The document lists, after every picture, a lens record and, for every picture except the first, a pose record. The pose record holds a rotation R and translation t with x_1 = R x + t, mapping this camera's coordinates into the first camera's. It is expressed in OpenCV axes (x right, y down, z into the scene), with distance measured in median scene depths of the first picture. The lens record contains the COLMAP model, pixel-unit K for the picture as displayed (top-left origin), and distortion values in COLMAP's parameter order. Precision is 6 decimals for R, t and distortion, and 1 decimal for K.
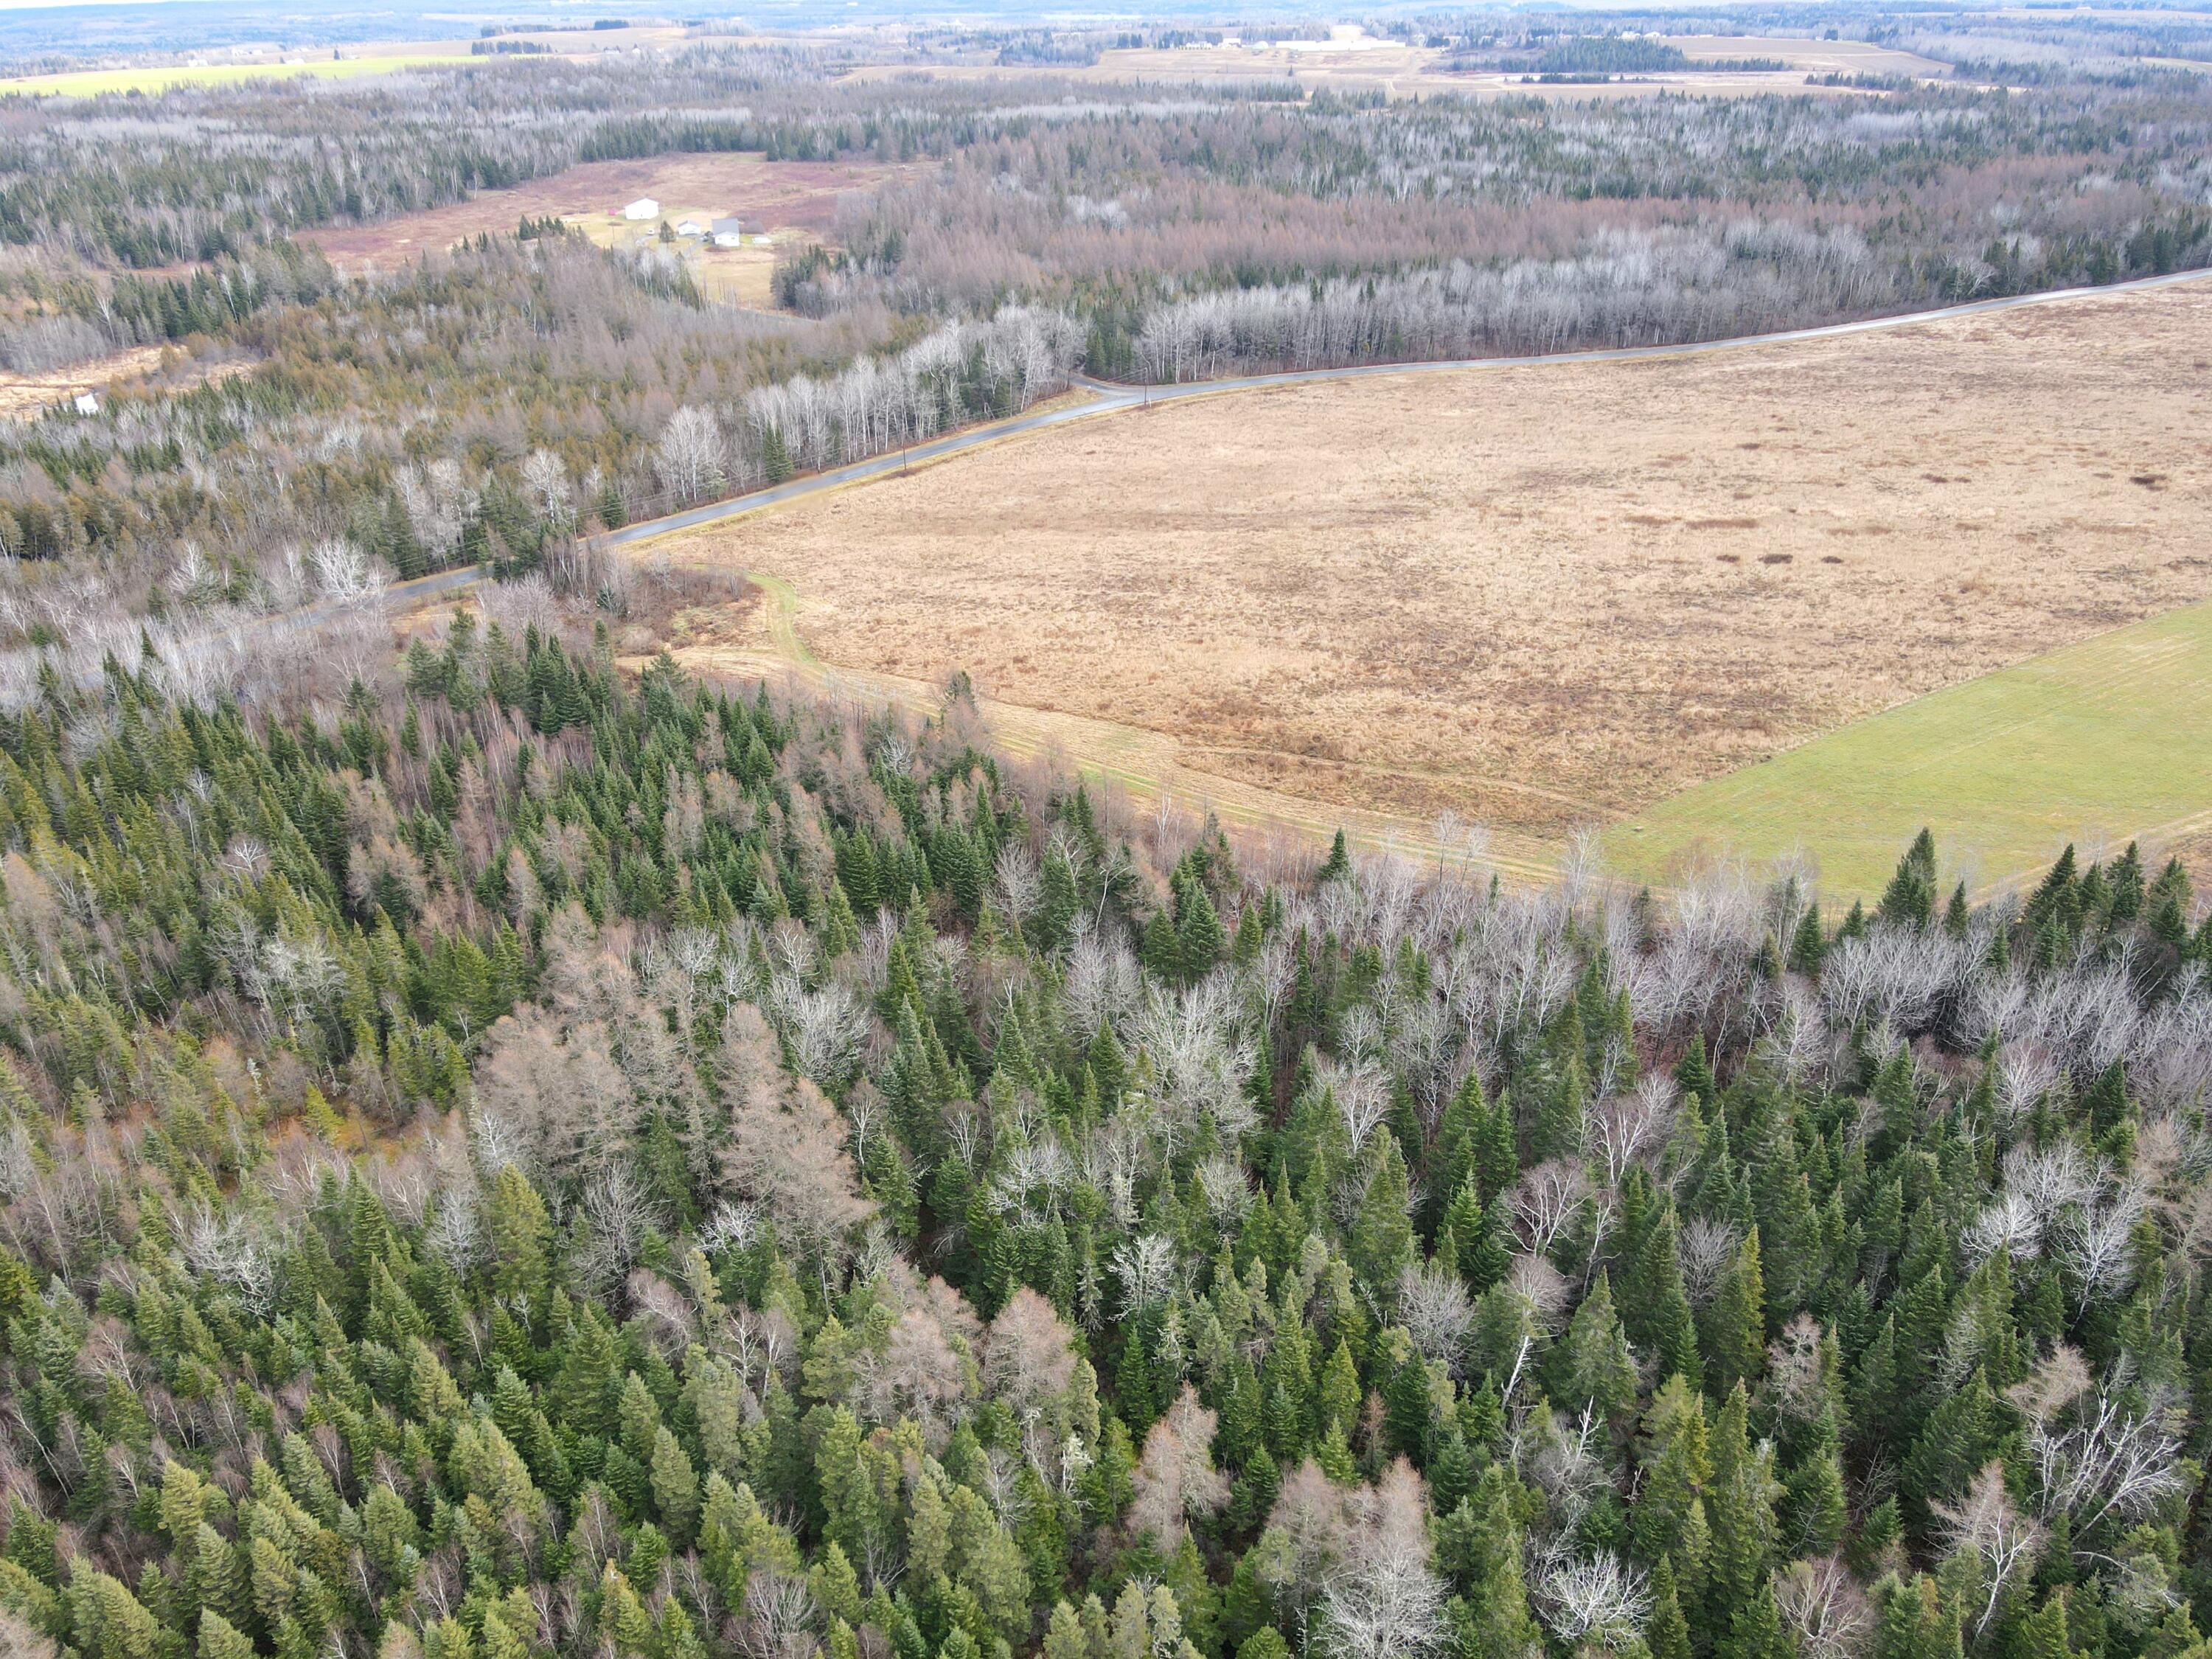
lens RADIAL K [[1612.6, 0, 1092.8], [0, 1612.6, 831.5], [0, 0, 1]] dist [0.008173, 0.008047]
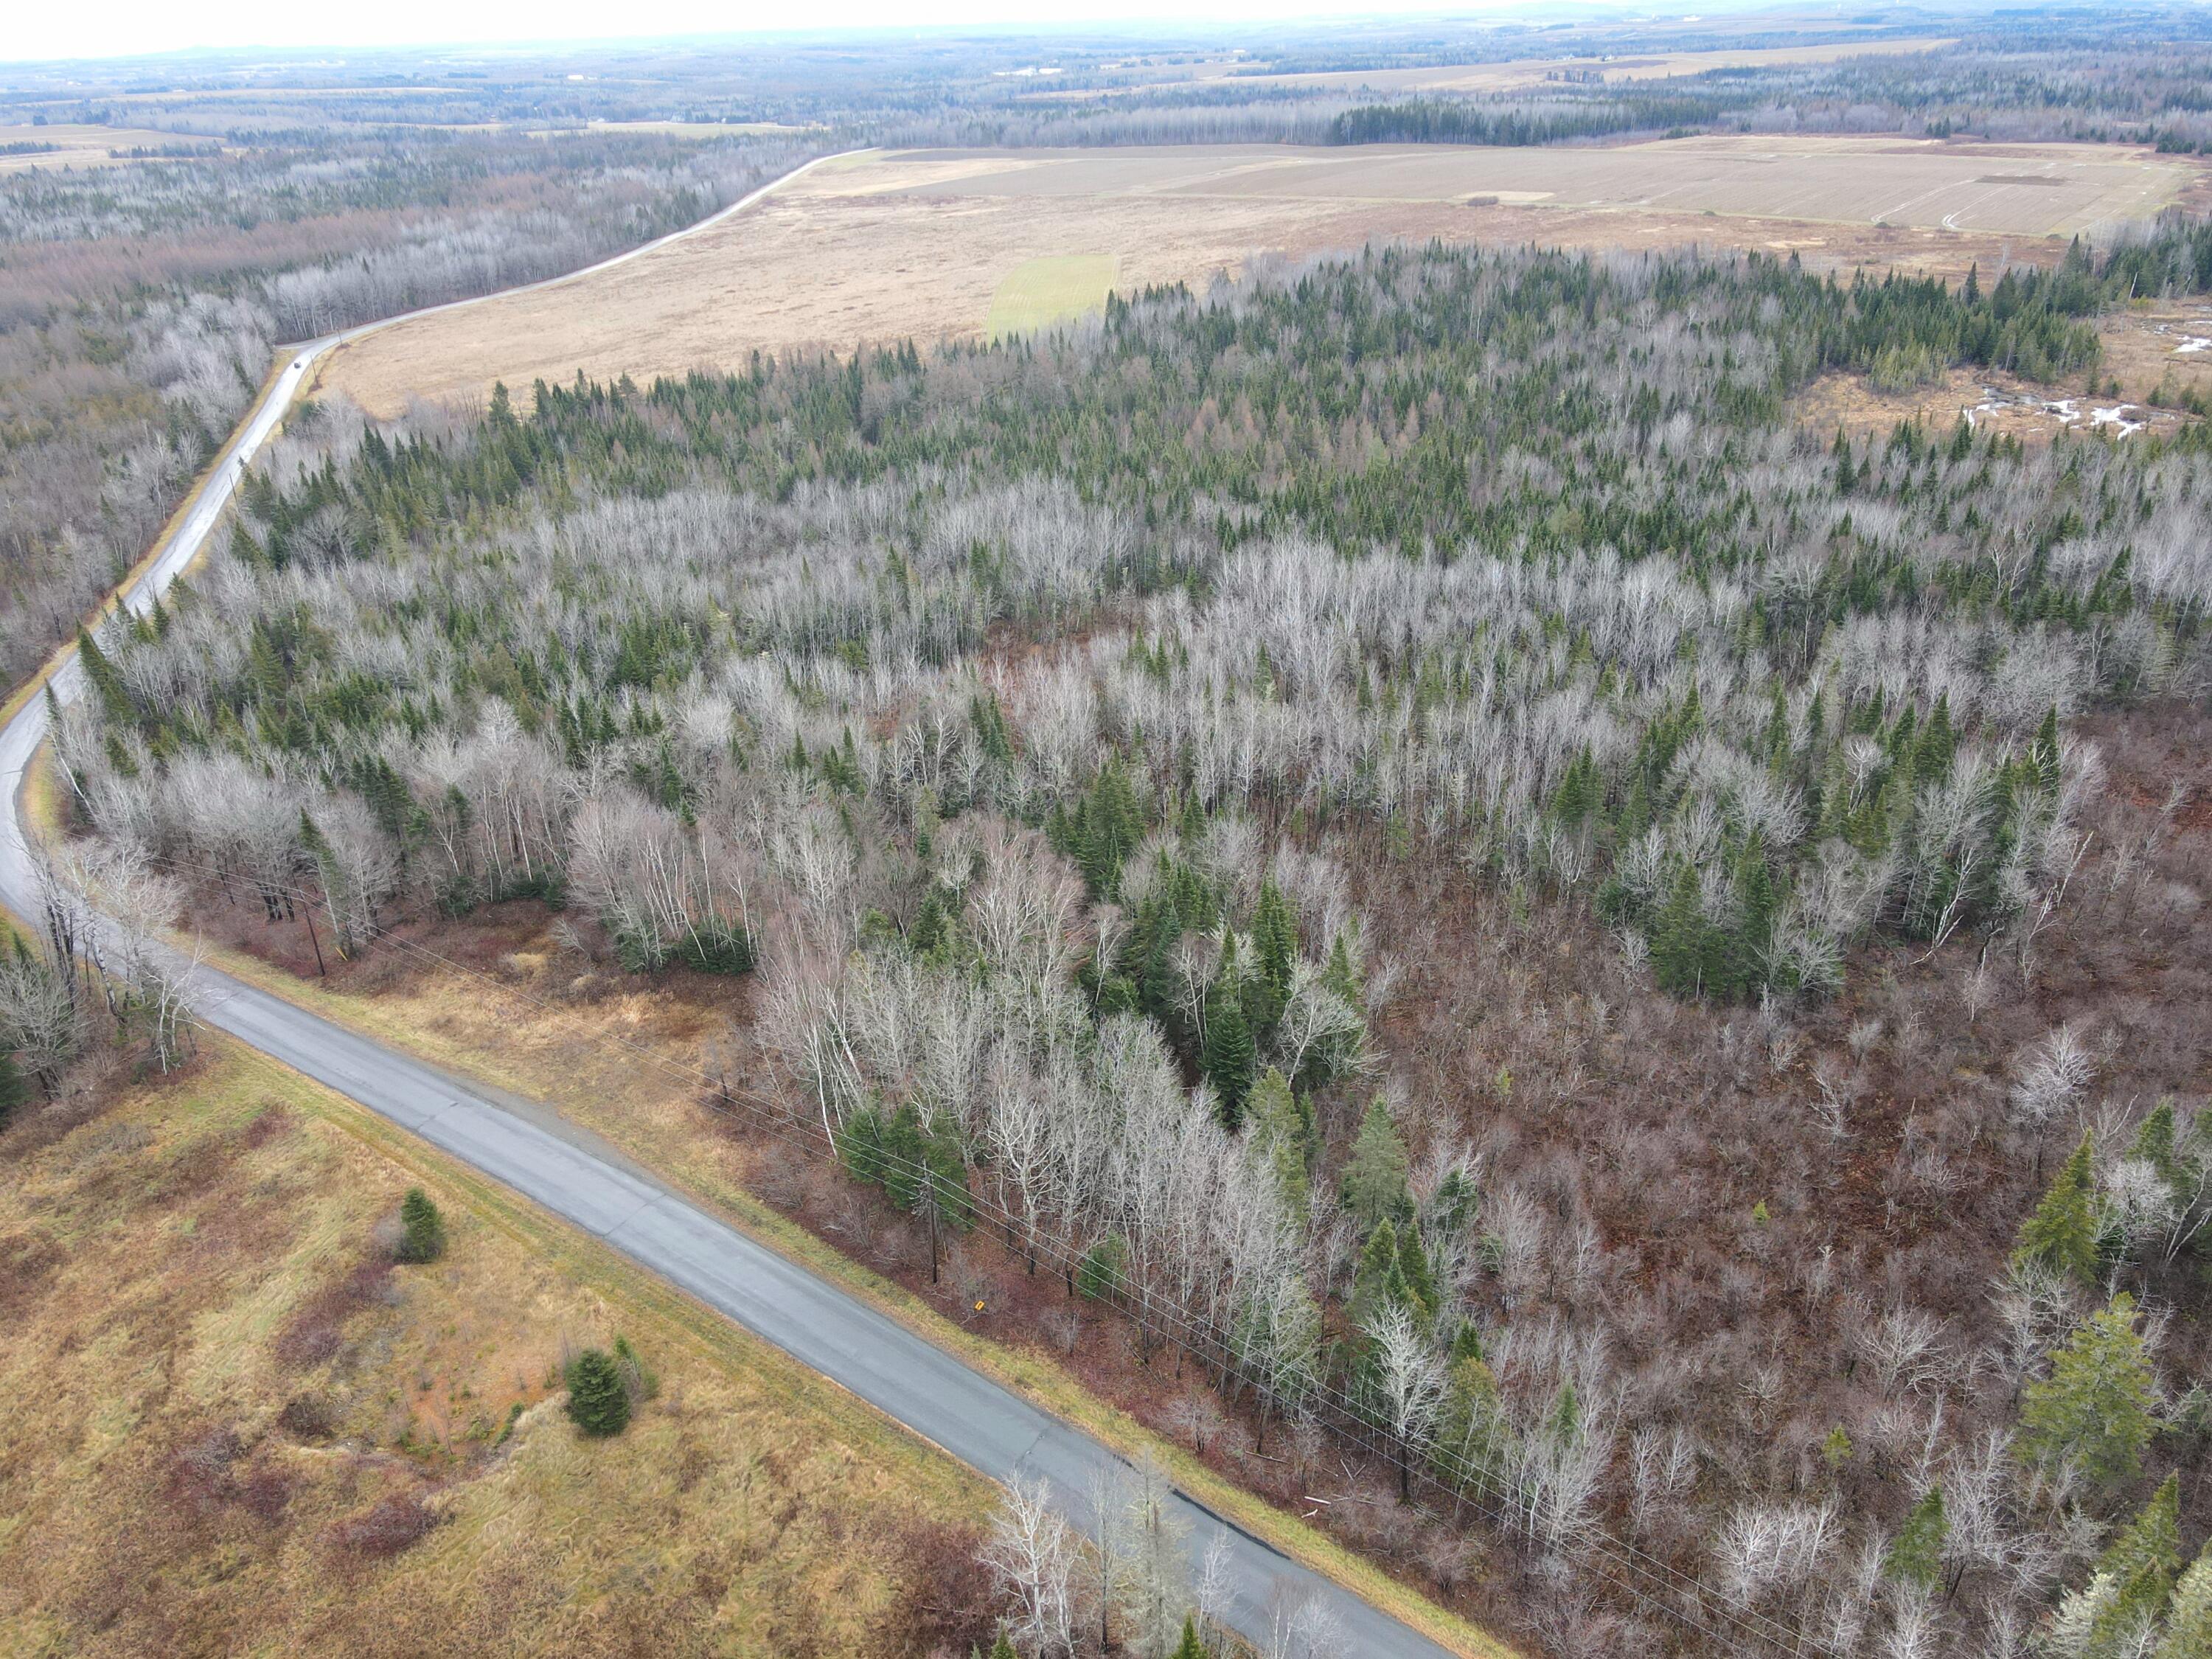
lens RADIAL K [[1612.6, 0, 1110.6], [0, 1612.6, 825.6], [0, 0, 1]] dist [0.008173, 0.008047]
pose [[0.513013, -0.380643, 0.769369, -0.759745], [0.417600, 0.893758, 0.163729, 0.137408], [-0.749952, 0.237293, 0.617466, -0.233121]]
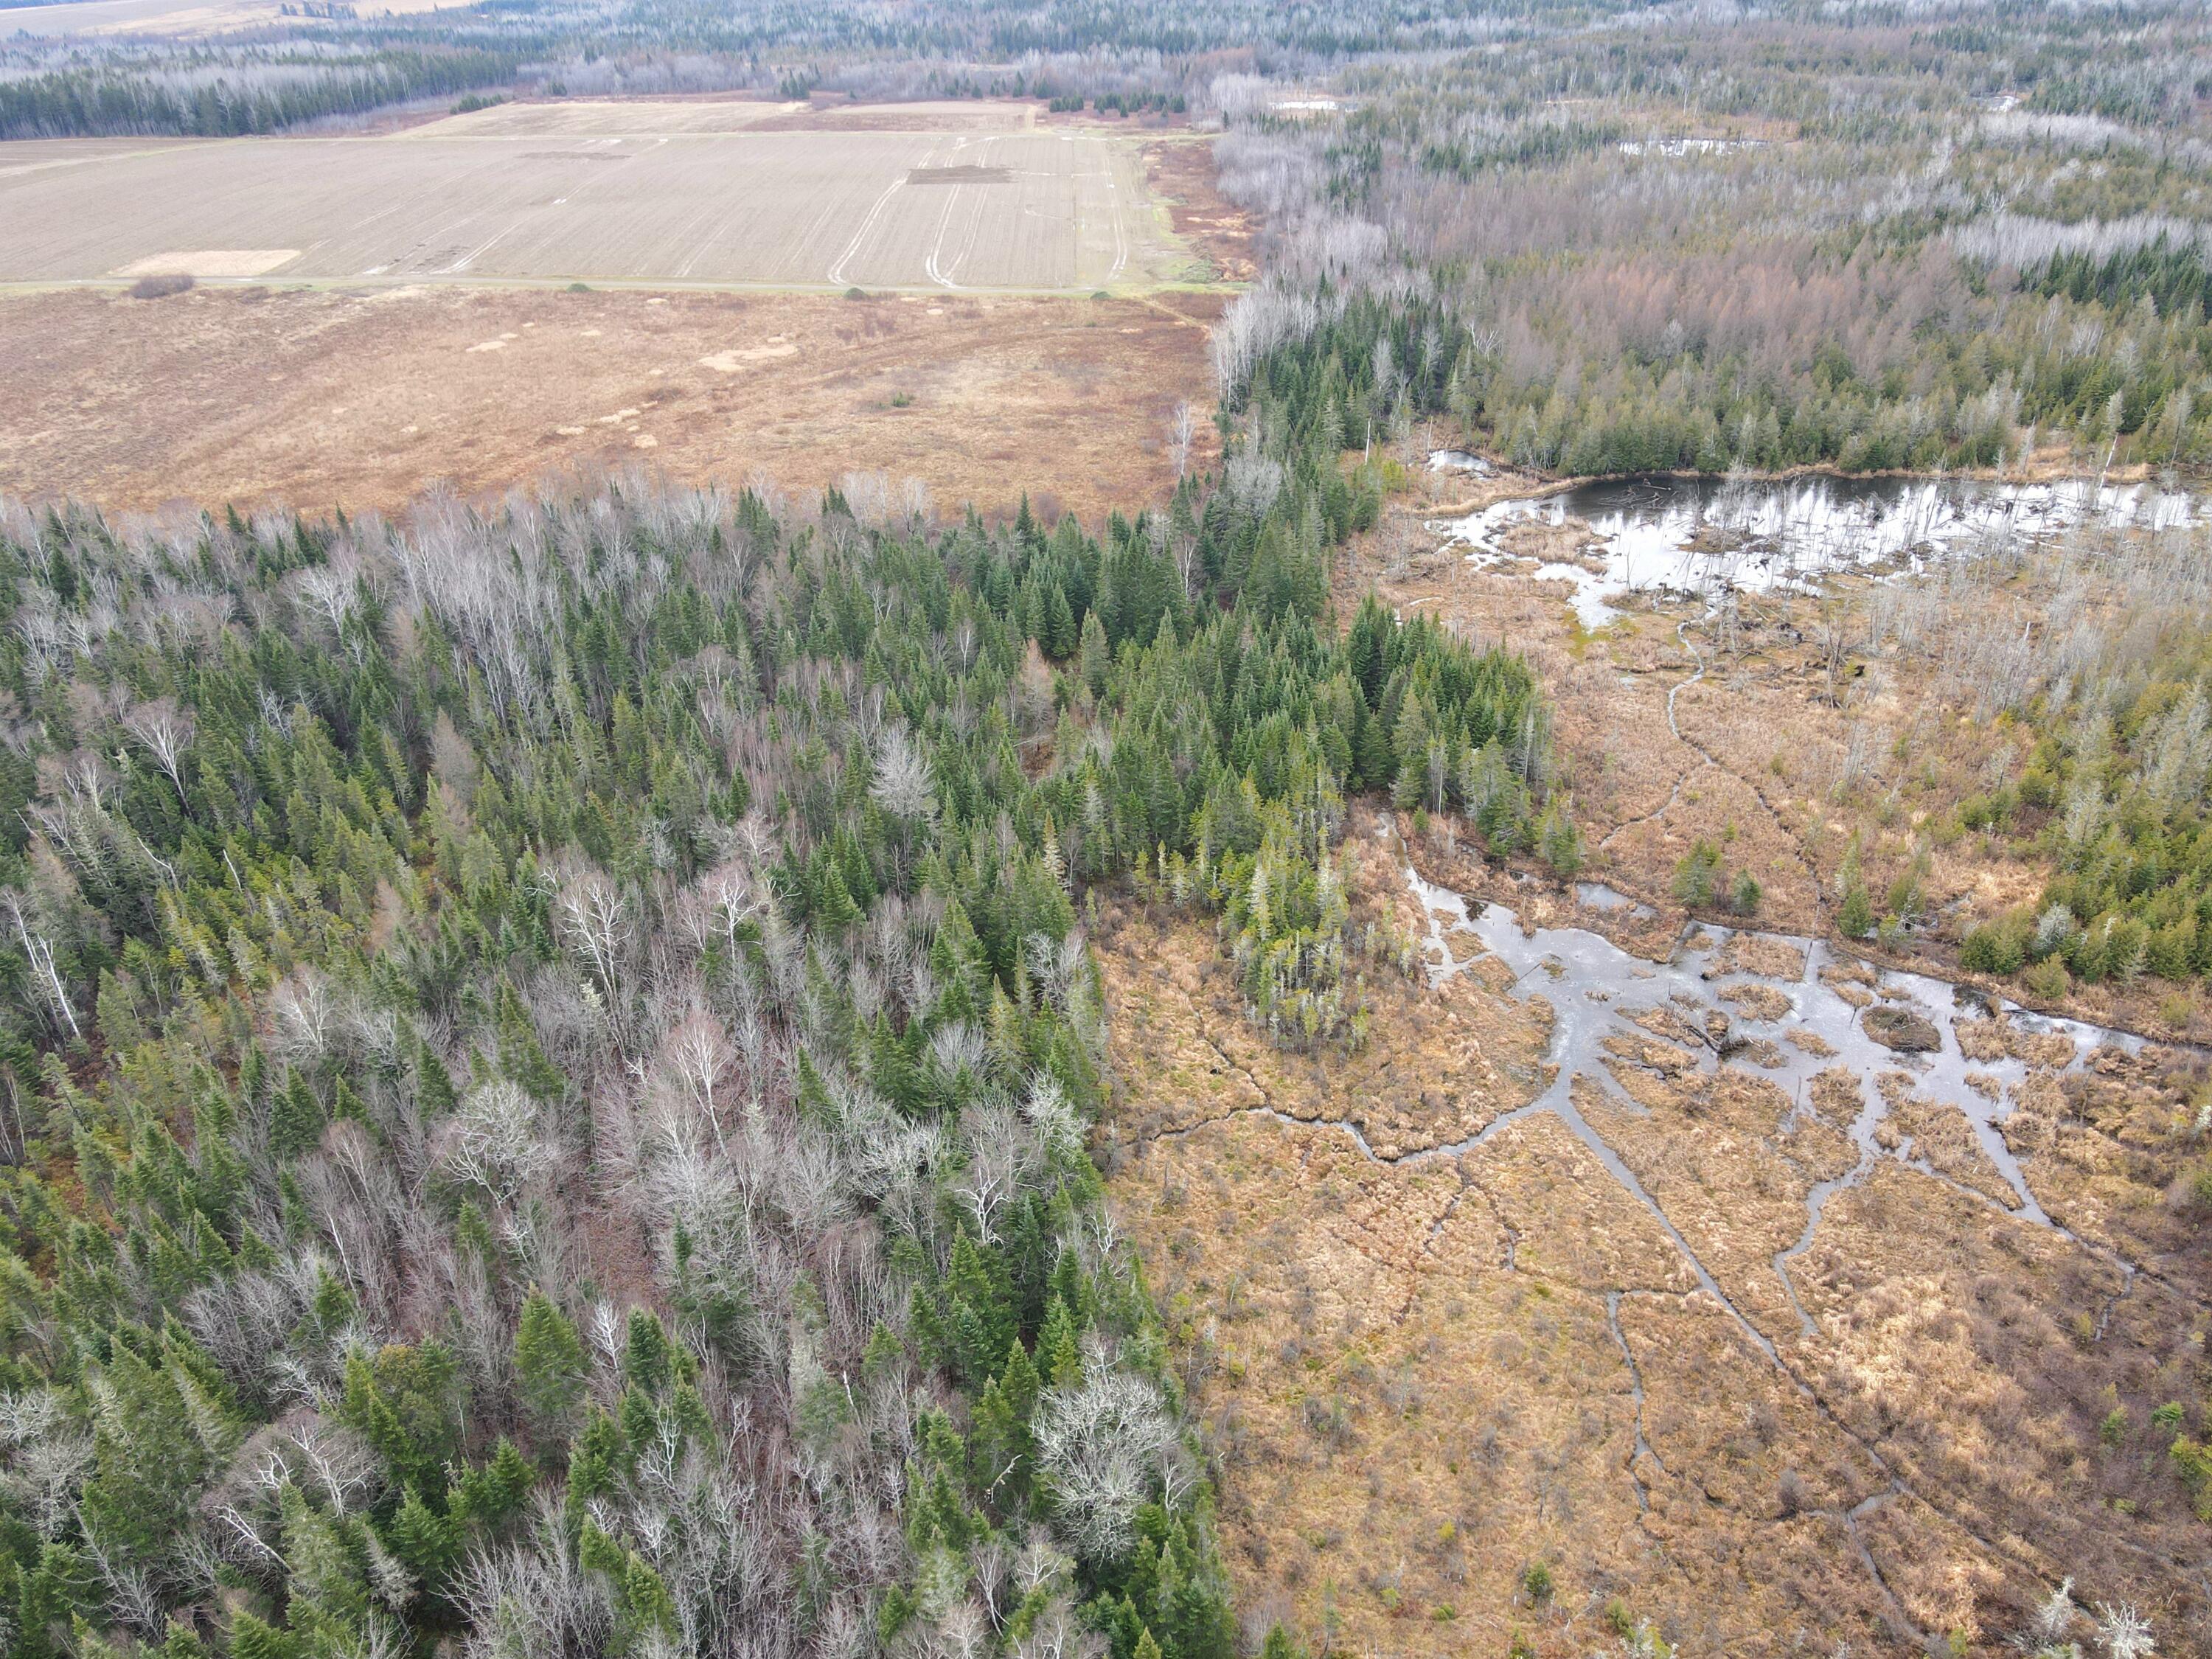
lens RADIAL K [[1612.6, 0, 1109.1], [0, 1612.6, 822.8], [0, 0, 1]] dist [0.008173, 0.008047]
pose [[-0.118398, -0.473294, 0.872912, -0.036151], [0.480586, 0.741959, 0.467476, 0.048164], [-0.868918, 0.474858, 0.139612, -0.093007]]
